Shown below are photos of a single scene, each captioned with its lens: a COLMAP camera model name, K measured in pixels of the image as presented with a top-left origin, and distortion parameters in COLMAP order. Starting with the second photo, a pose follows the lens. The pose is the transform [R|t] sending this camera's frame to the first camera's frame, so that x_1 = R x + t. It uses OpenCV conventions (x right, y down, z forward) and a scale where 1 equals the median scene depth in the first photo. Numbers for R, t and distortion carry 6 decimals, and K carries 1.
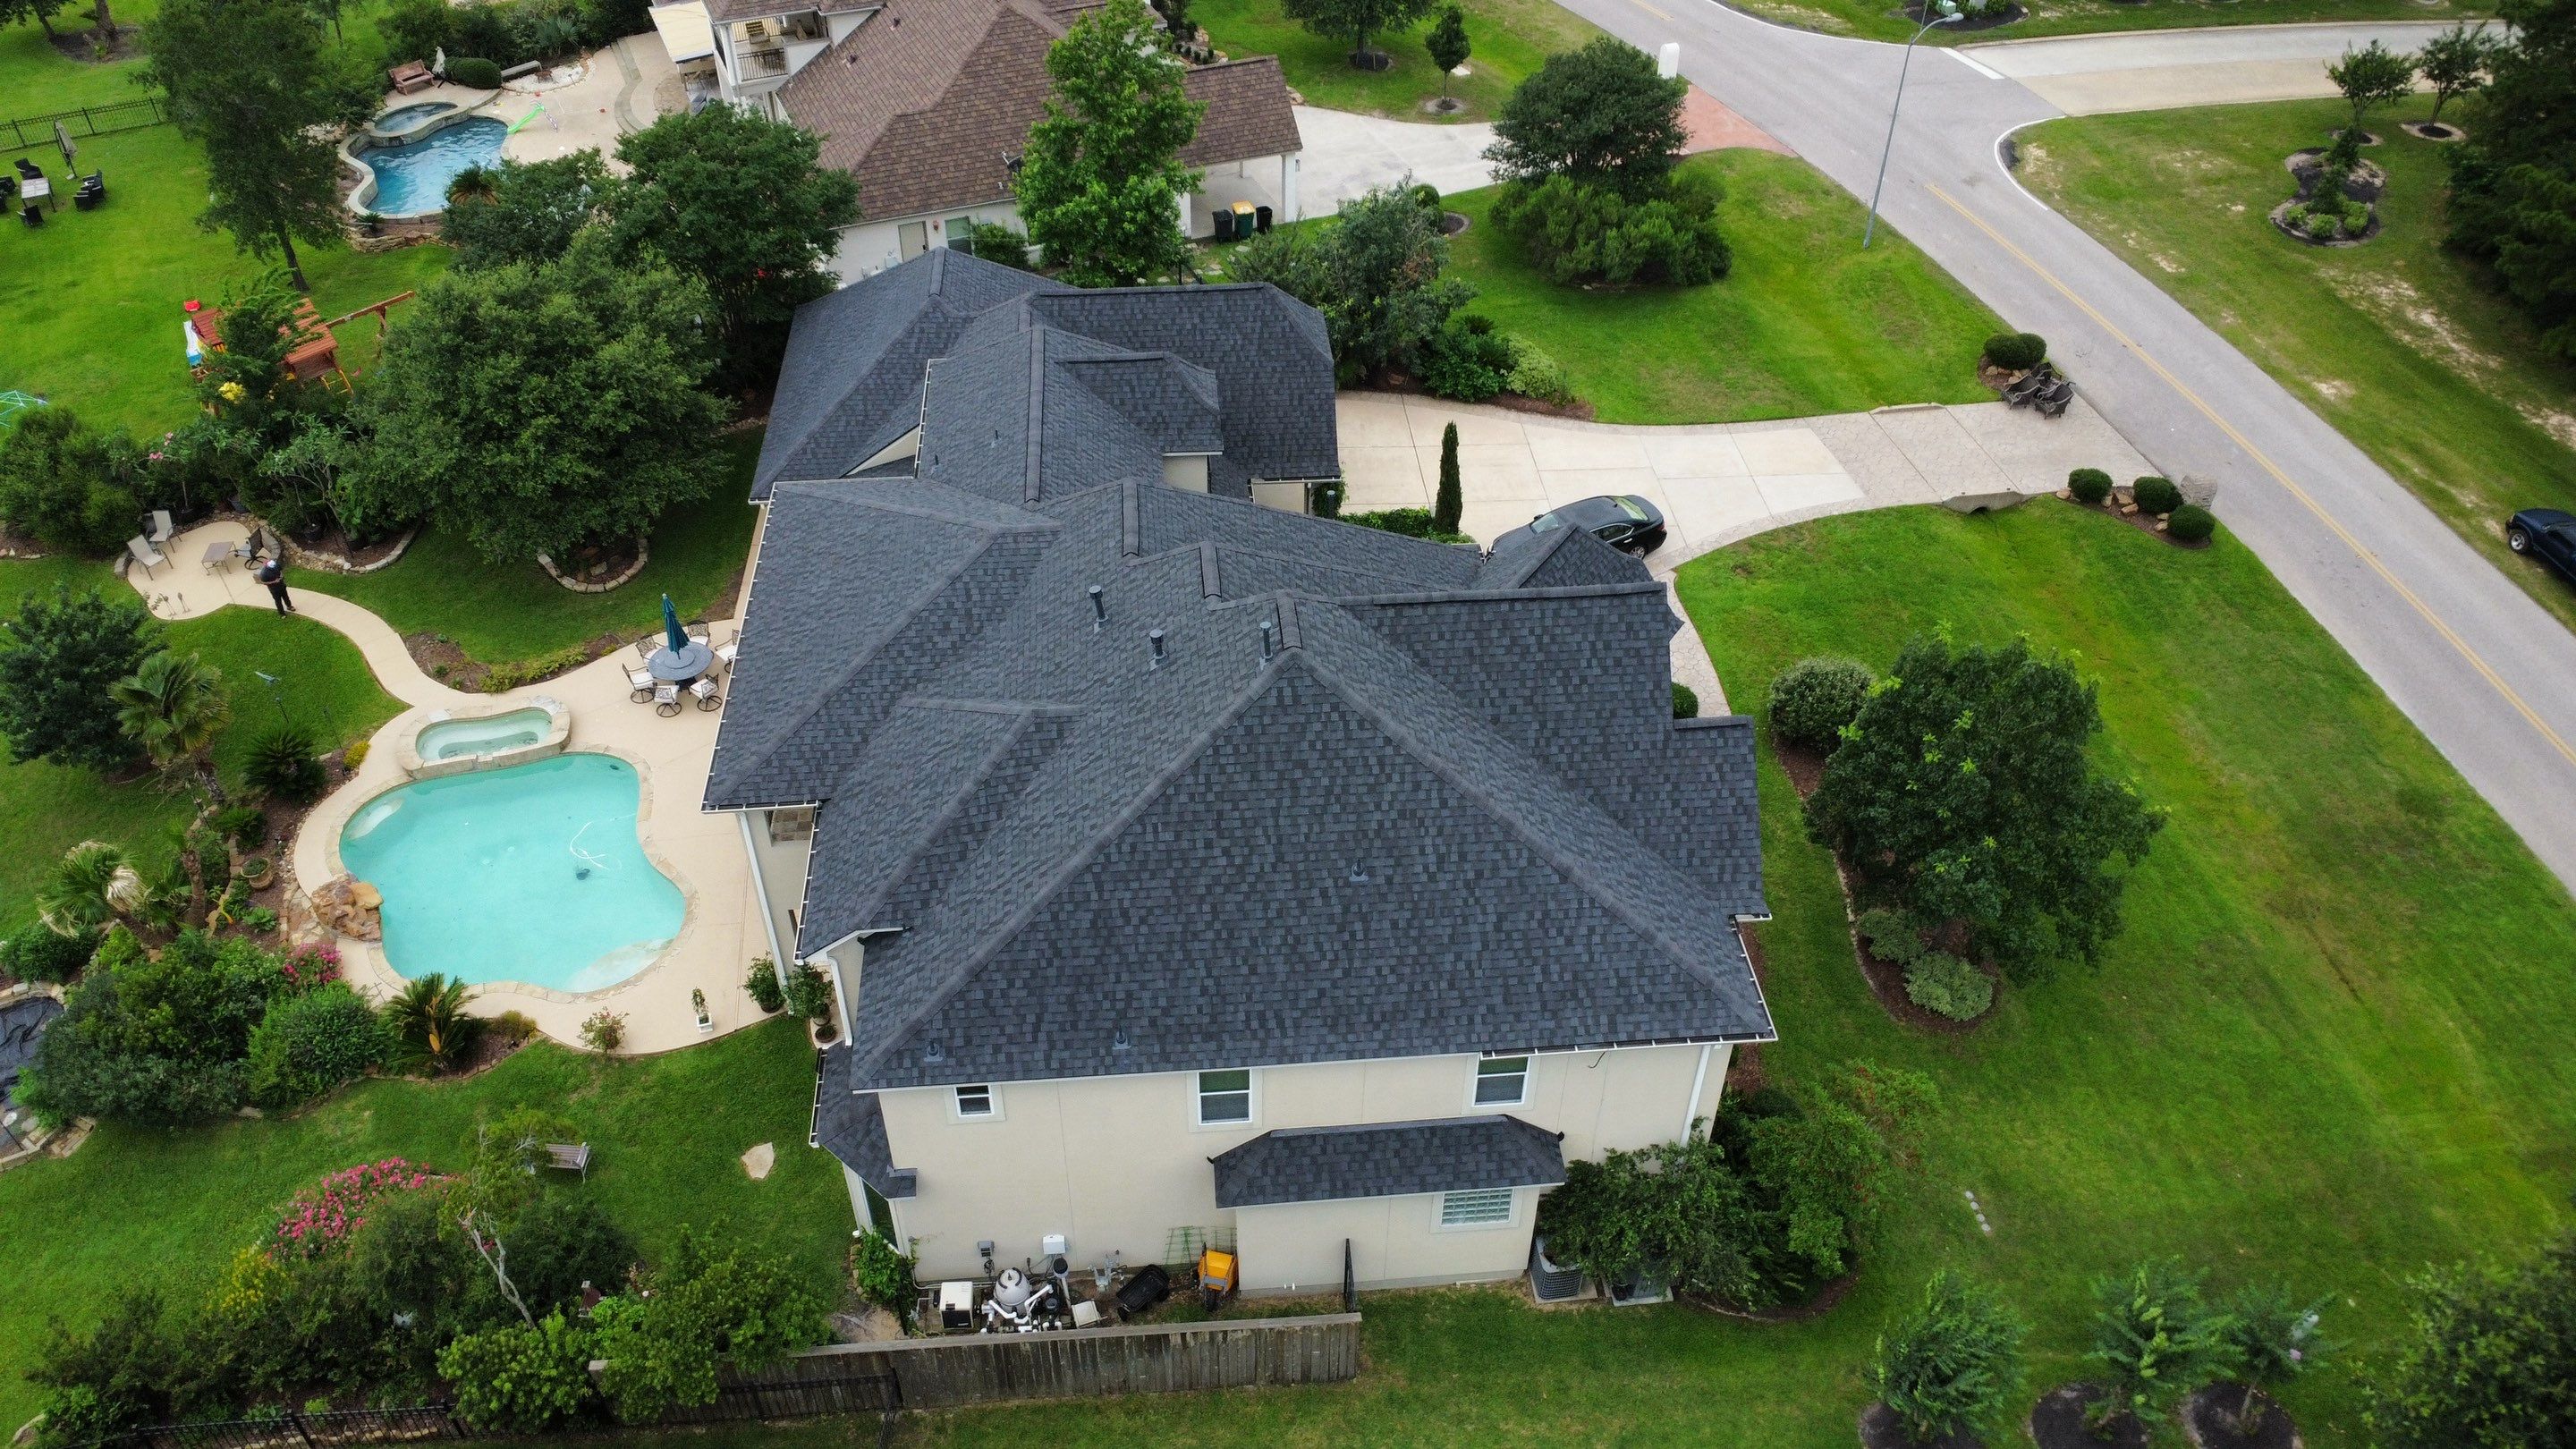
lens RADIAL K [[1896.1, 0, 1288.0], [0, 1896.1, 724.5], [0, 0, 1]] dist [-0.023360, -0.002552]
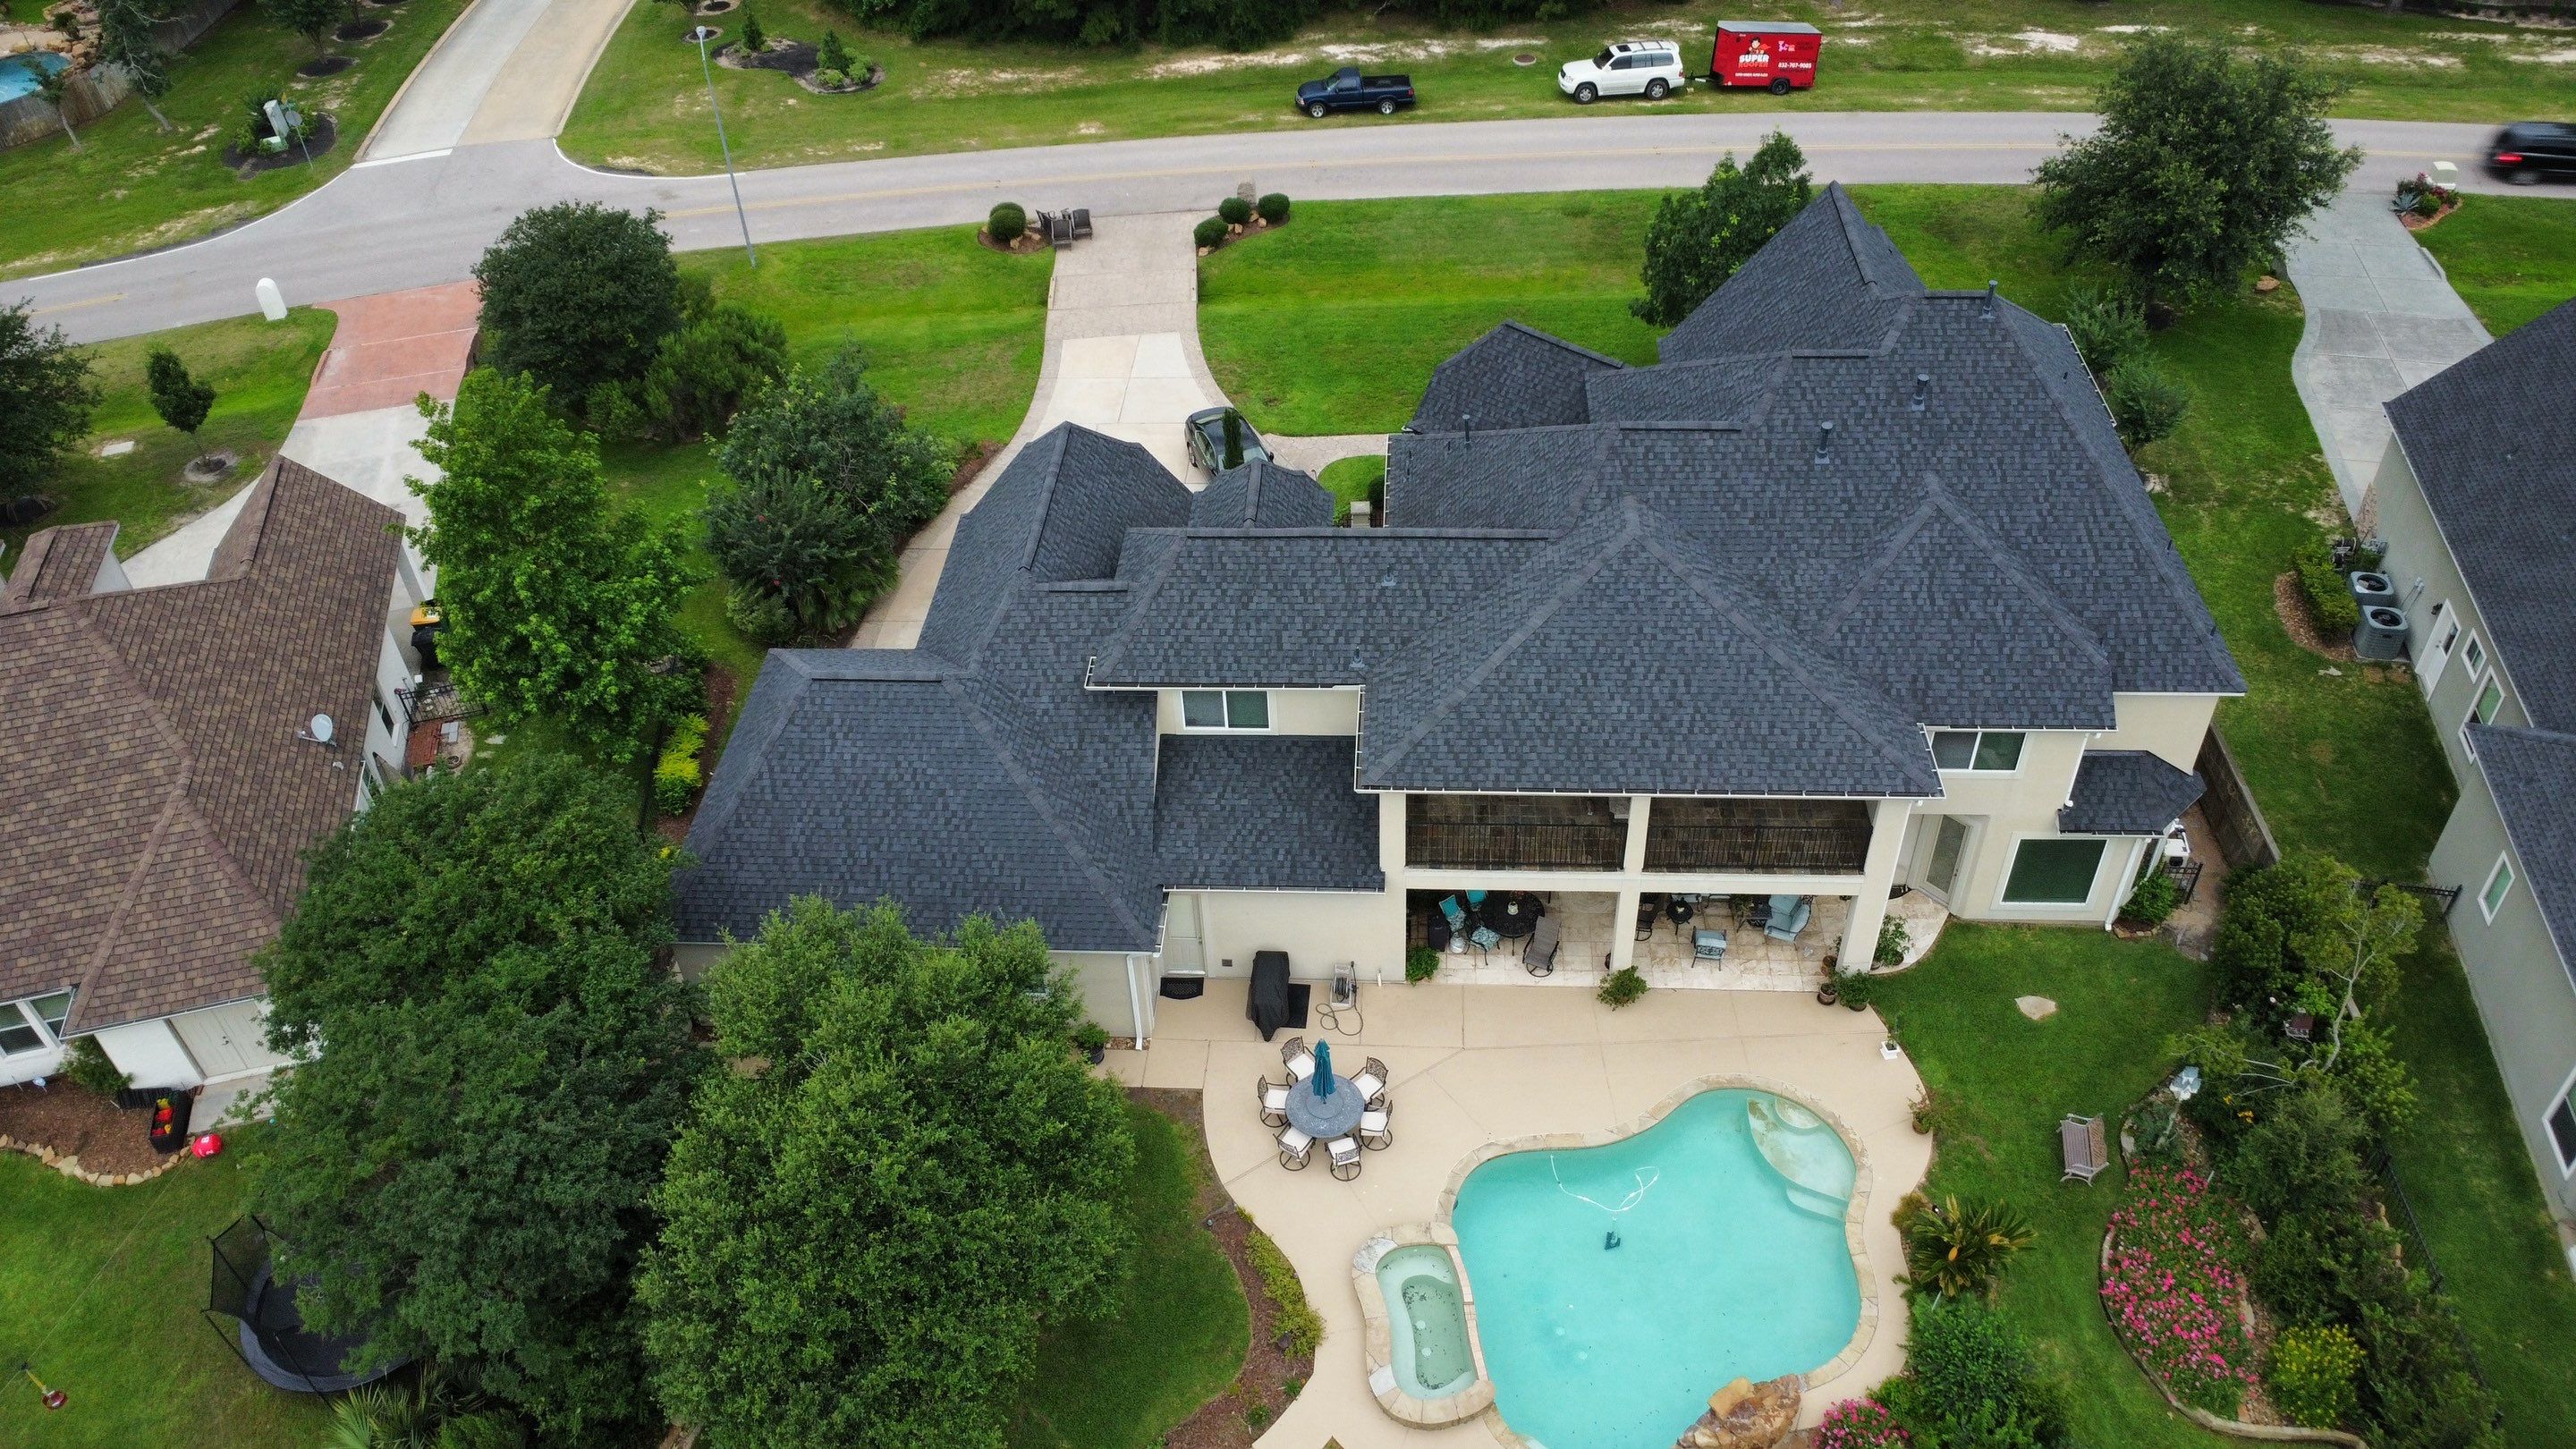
lens RADIAL K [[1896.1, 0, 1288.0], [0, 1896.1, 724.5], [0, 0, 1]] dist [-0.023360, -0.002552]
pose [[0.127031, -0.651738, 0.747731, -0.725269], [0.660452, 0.618006, 0.426464, -0.431003], [-0.740045, 0.439666, 0.508947, 0.472596]]
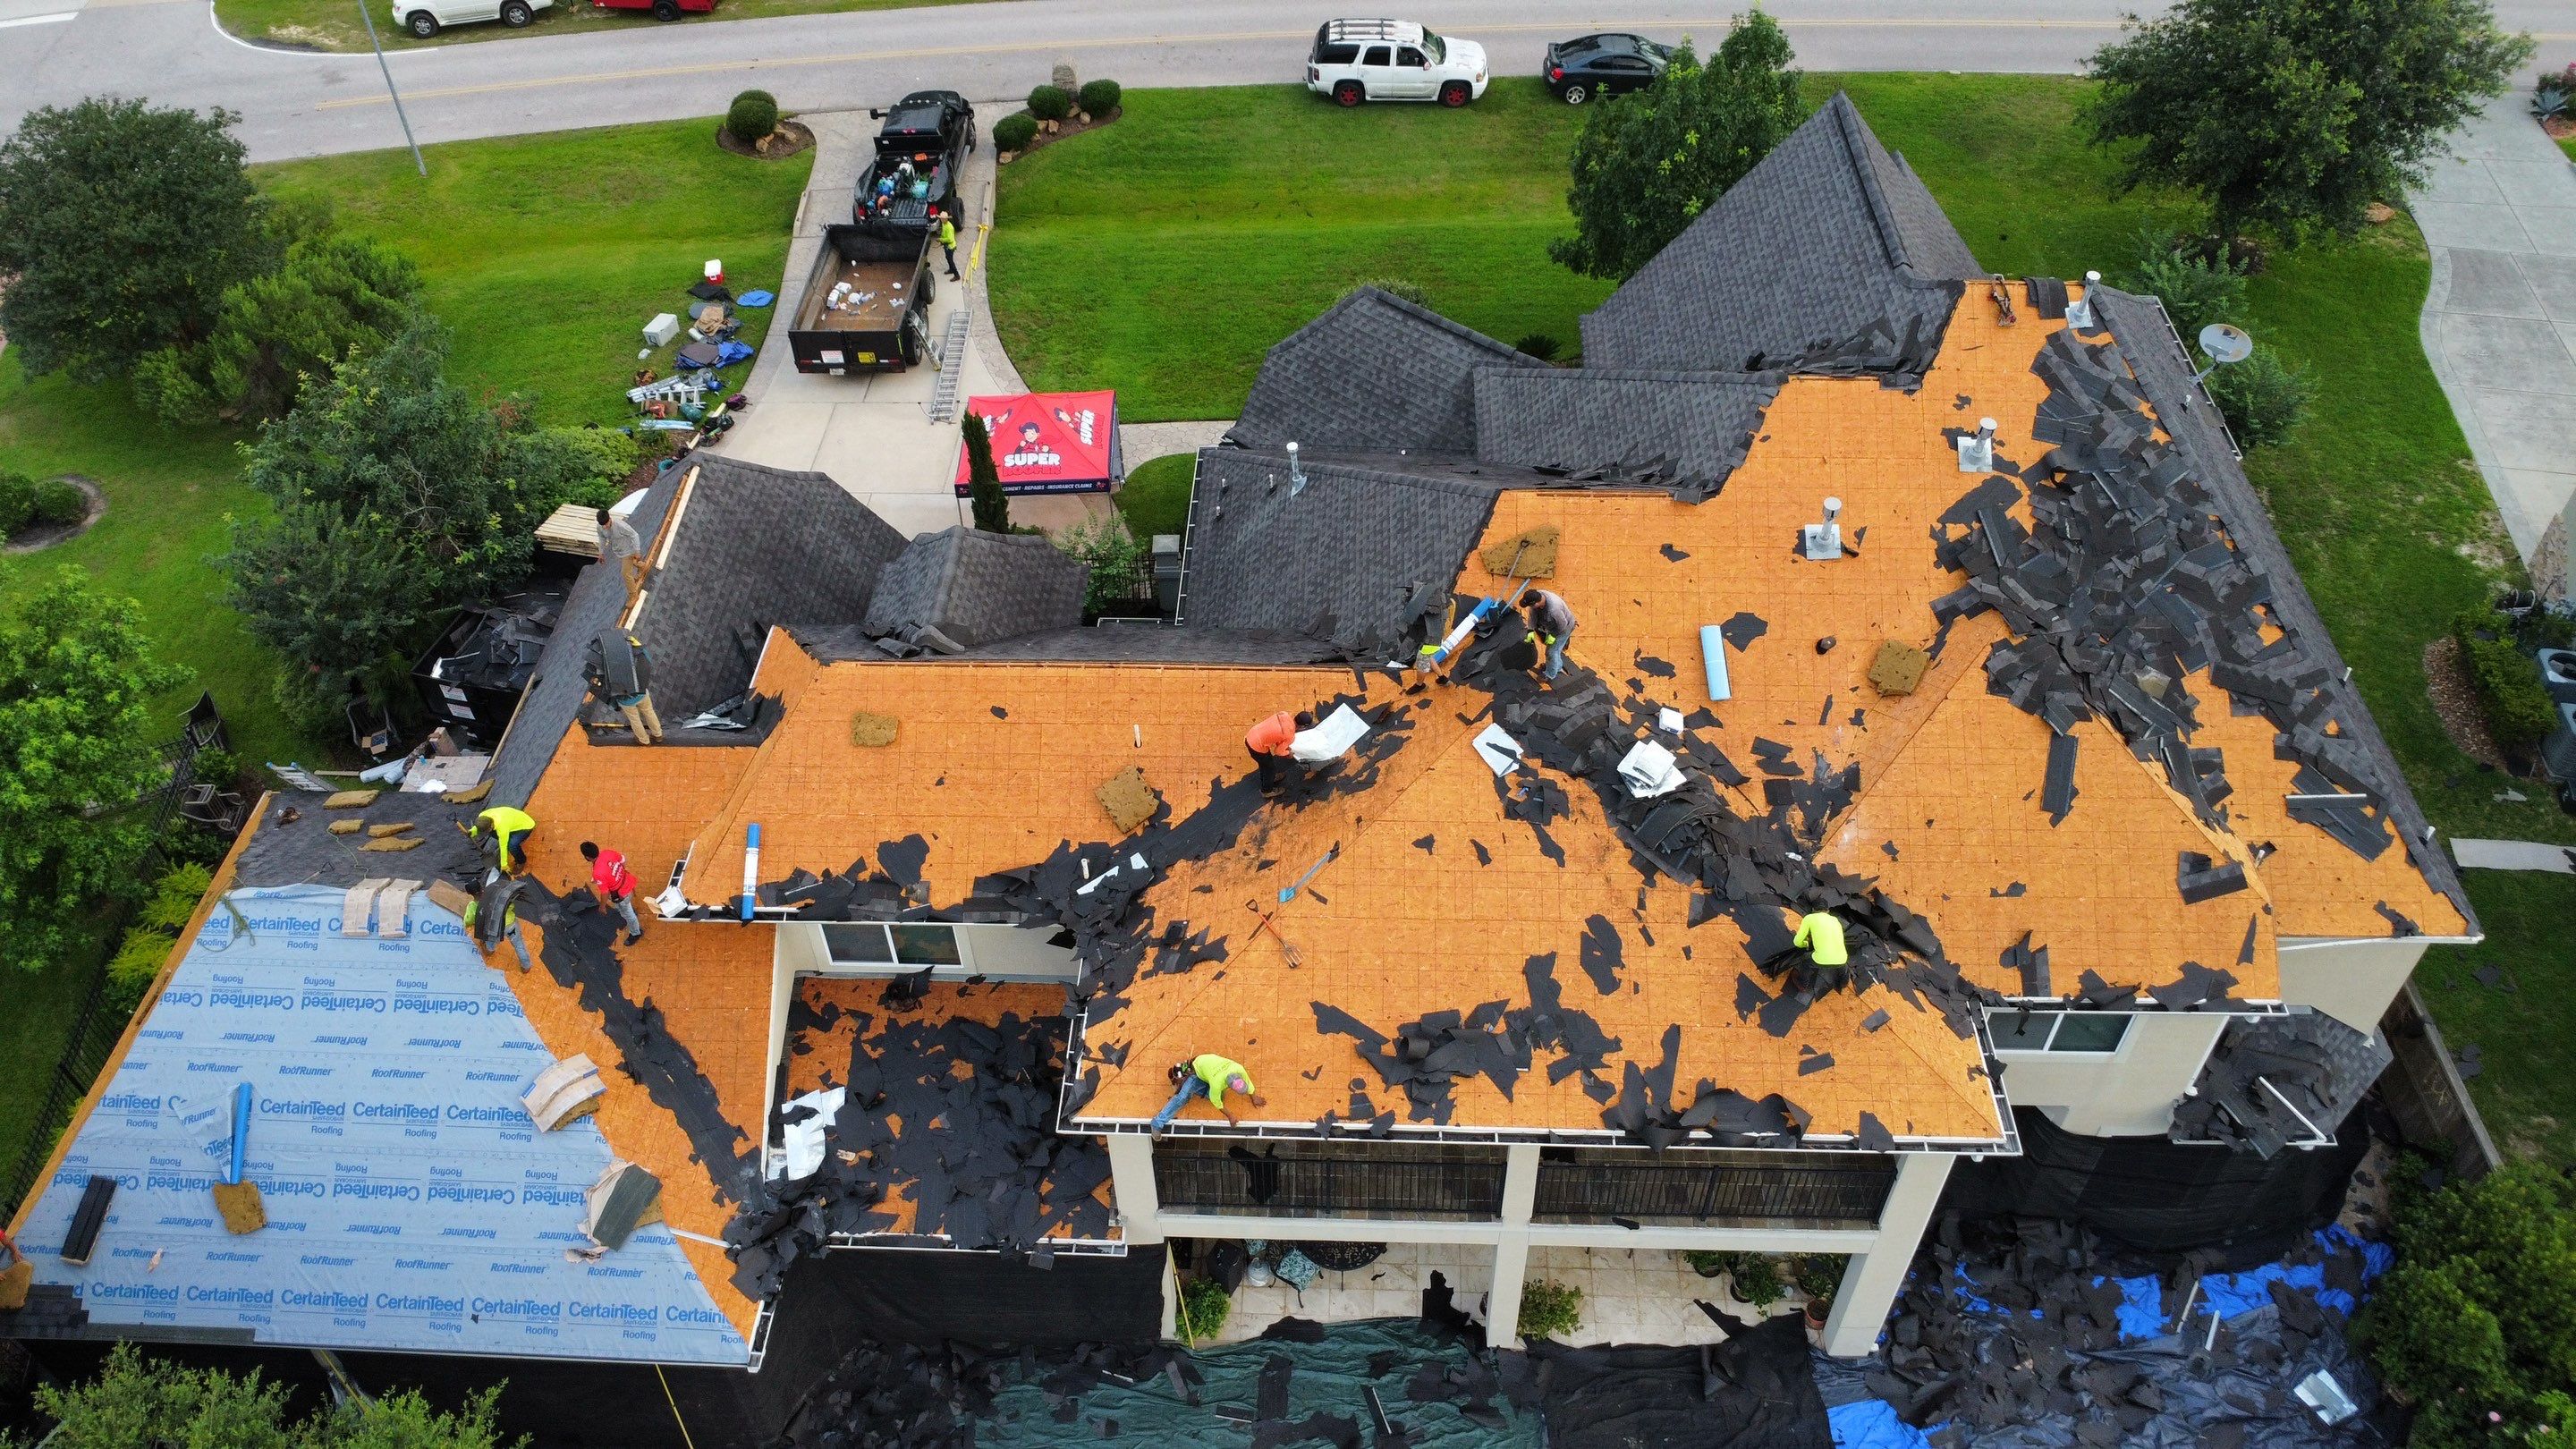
lens RADIAL K [[1844.2, 0, 1288.0], [0, 1844.2, 724.5], [0, 0, 1]] dist [-0.027833, 0.000598]
pose [[0.111014, -0.709810, 0.695591, -0.427507], [0.650525, 0.581038, 0.489093, -0.321686], [-0.751328, 0.398203, 0.526252, 0.528616]]
